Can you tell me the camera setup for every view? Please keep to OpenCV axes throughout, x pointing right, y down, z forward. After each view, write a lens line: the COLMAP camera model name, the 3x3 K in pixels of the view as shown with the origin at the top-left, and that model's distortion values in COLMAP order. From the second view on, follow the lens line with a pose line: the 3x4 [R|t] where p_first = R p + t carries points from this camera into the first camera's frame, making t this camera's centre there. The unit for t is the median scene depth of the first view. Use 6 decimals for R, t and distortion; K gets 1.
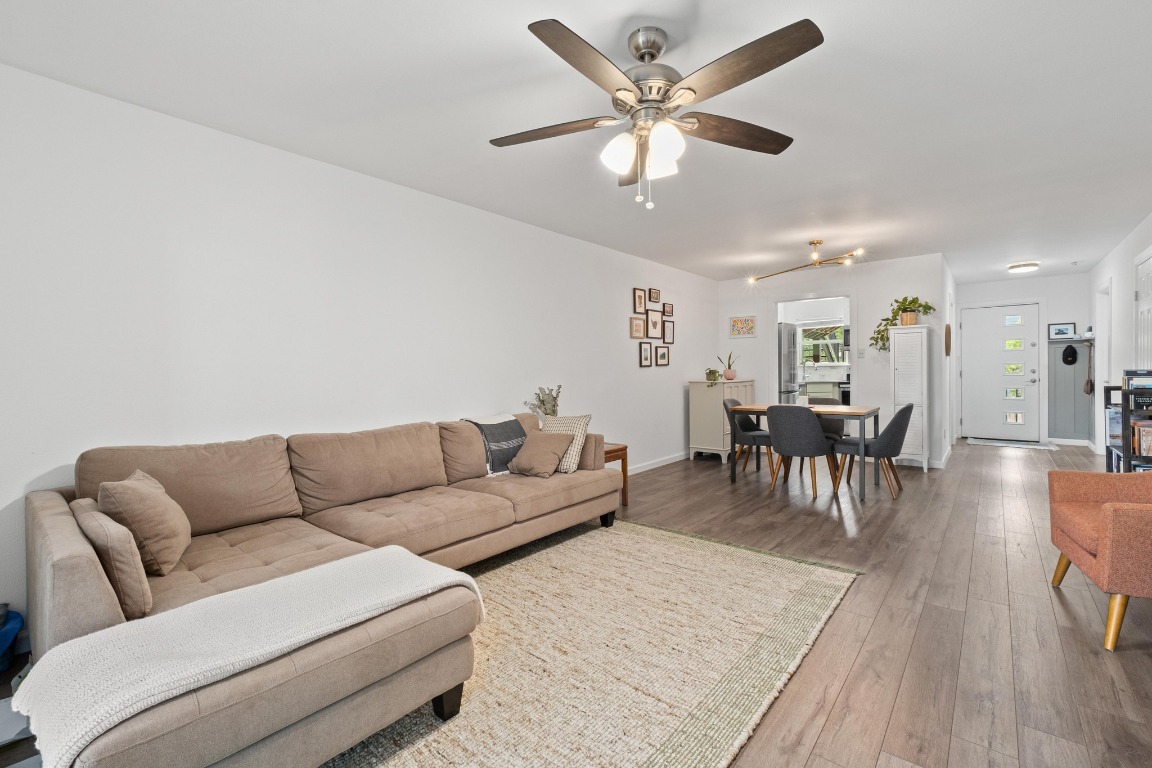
lens RADIAL K [[493.5, 0, 577.3], [0, 493.5, 376.5], [0, 0, 1]] dist [-0.011841, 0.000355]
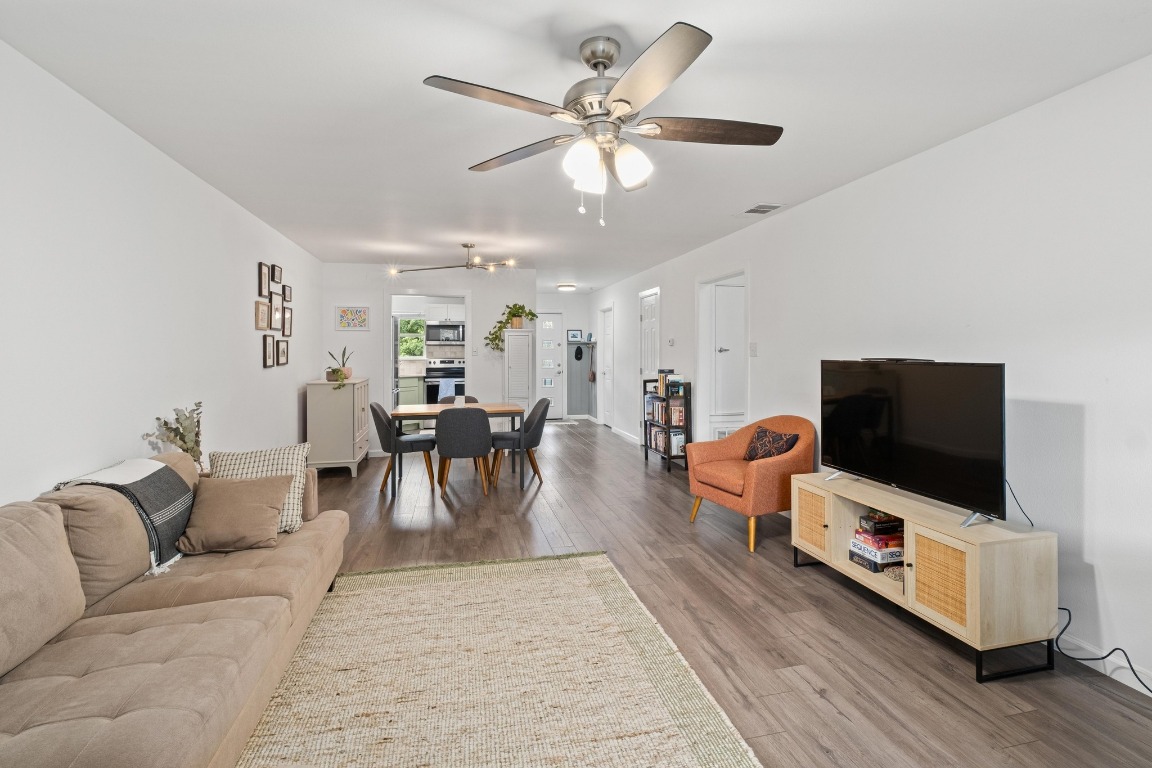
lens RADIAL K [[528.6, 0, 579.8], [0, 528.6, 357.3], [0, 0, 1]] dist [-0.009330, 0.000325]
pose [[0.602091, 0.003128, 0.798421, -0.321168], [0.006485, 0.999940, -0.008807, -0.036500], [-0.798401, 0.010480, 0.602035, 0.195587]]
